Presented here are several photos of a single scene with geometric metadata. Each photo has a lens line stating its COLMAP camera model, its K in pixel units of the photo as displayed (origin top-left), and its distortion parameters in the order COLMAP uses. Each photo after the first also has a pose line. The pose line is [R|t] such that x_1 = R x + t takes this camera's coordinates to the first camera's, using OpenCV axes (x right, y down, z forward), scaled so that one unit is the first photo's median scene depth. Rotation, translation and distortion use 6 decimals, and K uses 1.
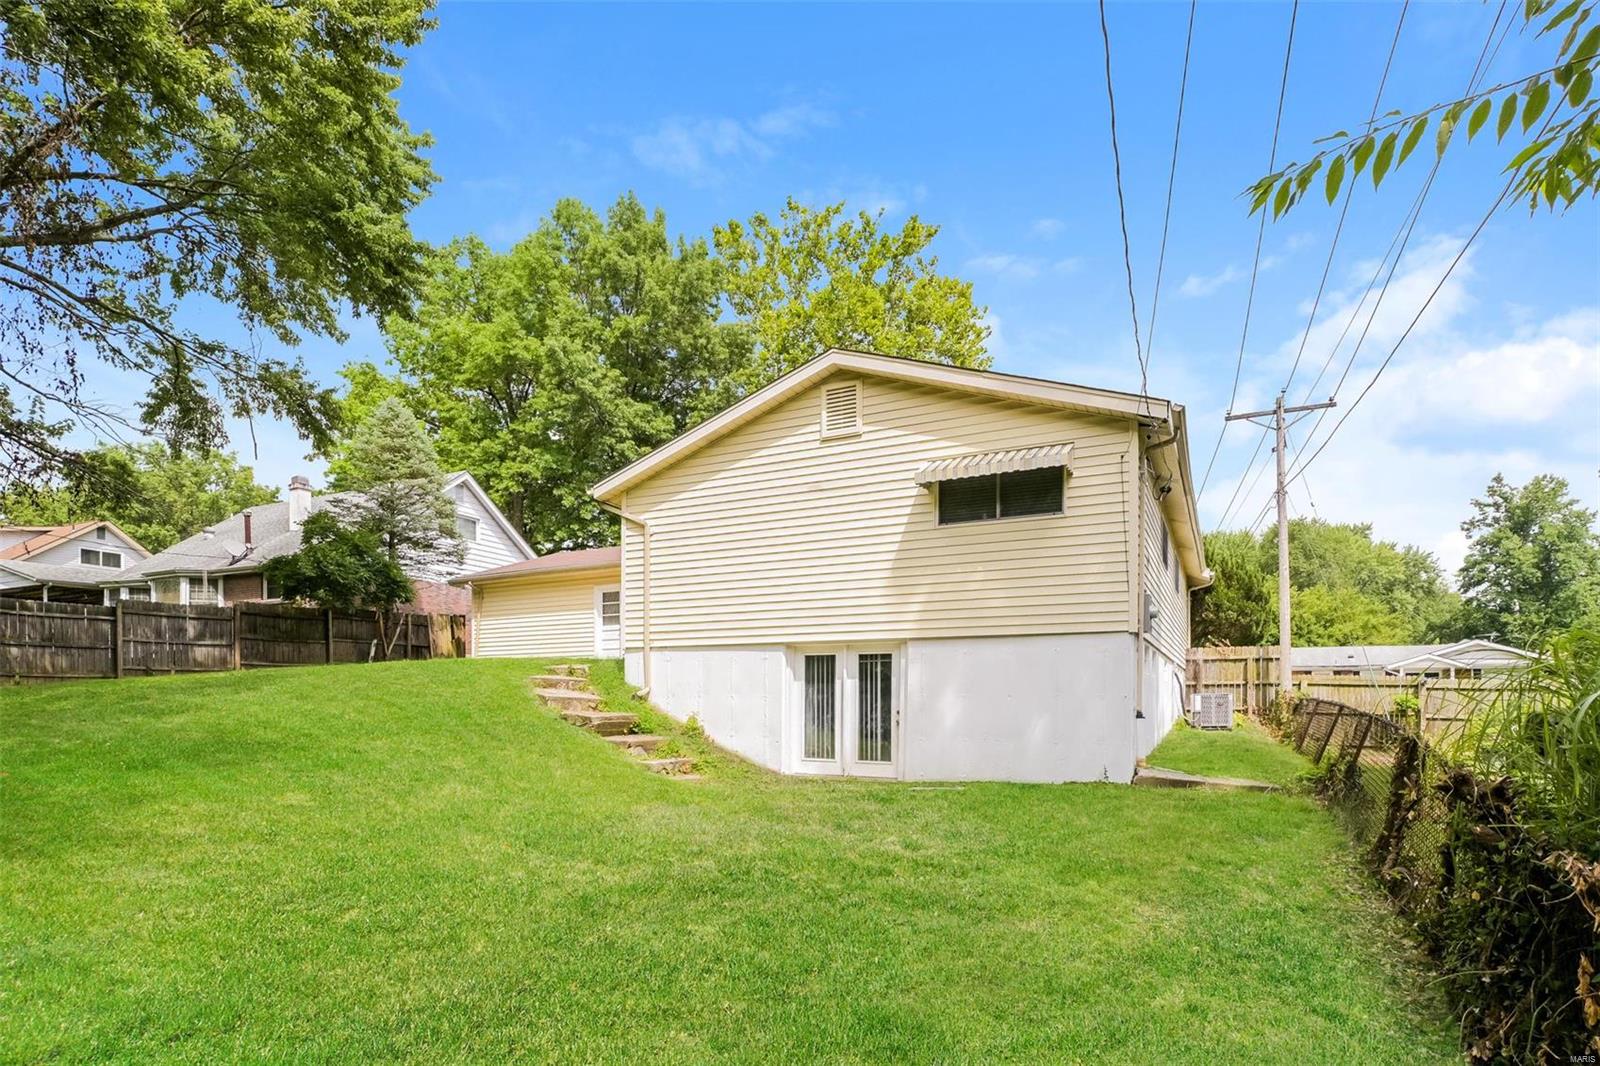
lens RADIAL K [[798.2, 0, 752.7], [0, 798.2, 539.0], [0, 0, 1]] dist [0.027563, 0.000087]
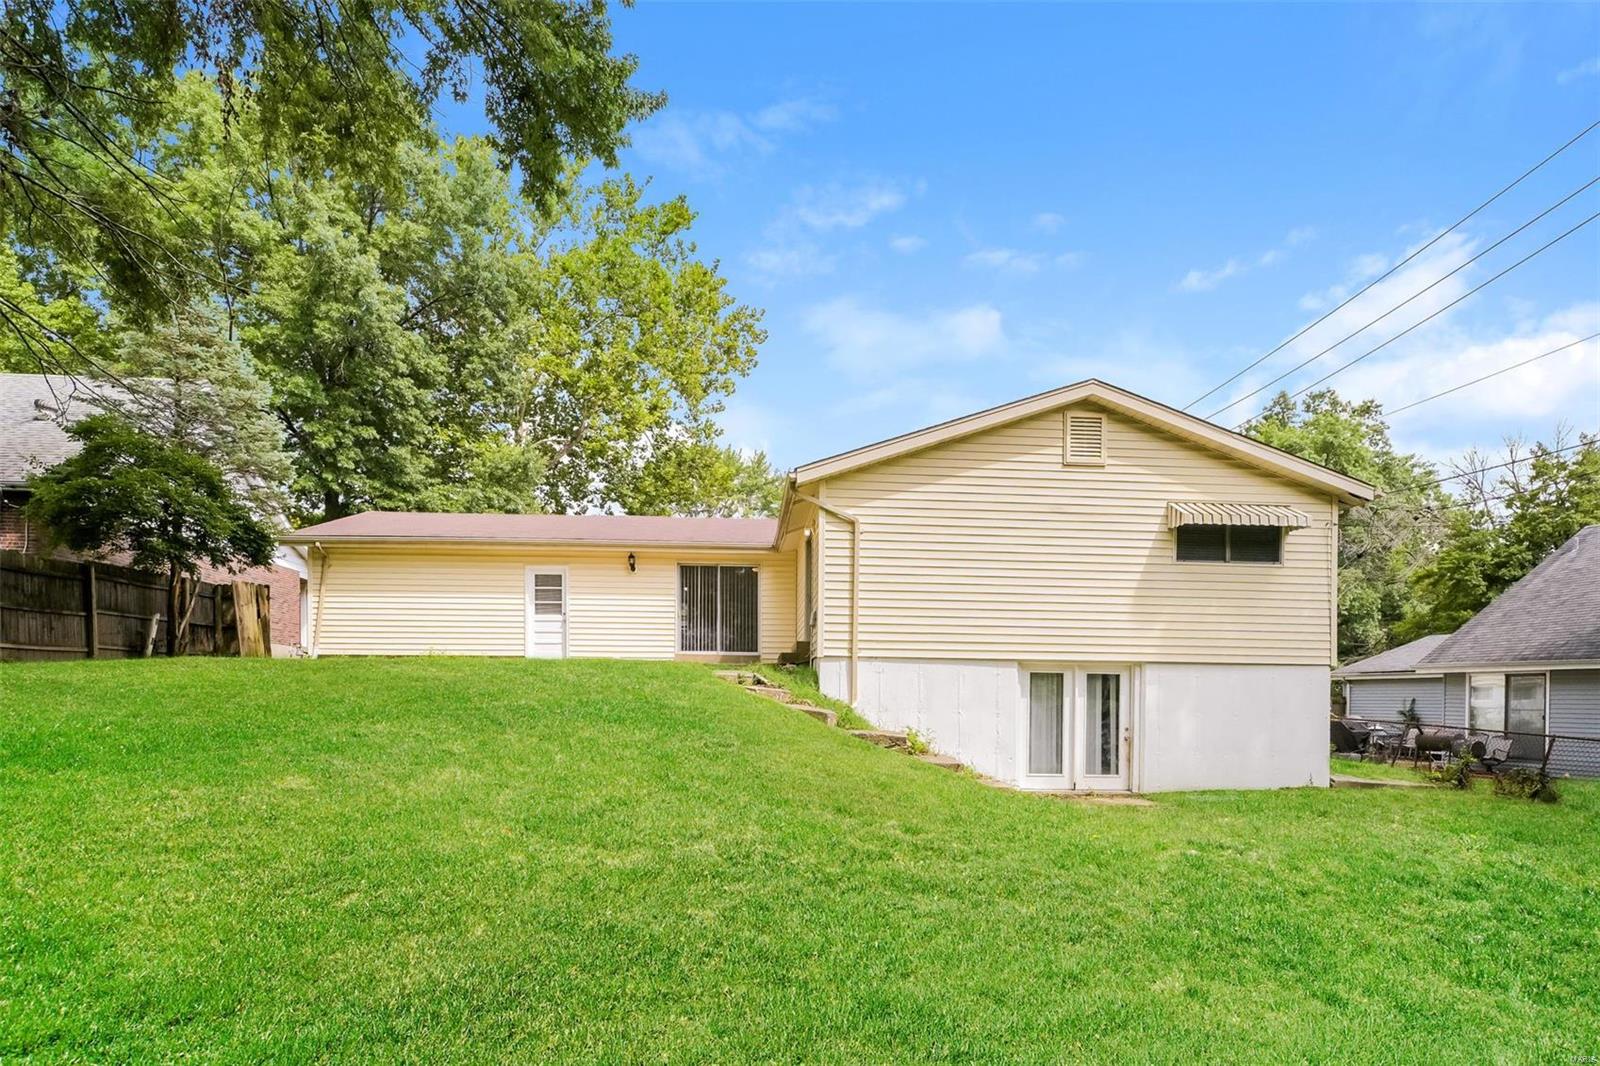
lens RADIAL K [[798.2, 0, 752.7], [0, 798.2, 539.0], [0, 0, 1]] dist [0.027563, 0.000087]
pose [[0.849076, 0.104817, 0.517768, -0.797862], [-0.112903, 0.993478, -0.015973, 0.034552], [-0.516066, -0.044895, 0.855372, 0.326937]]
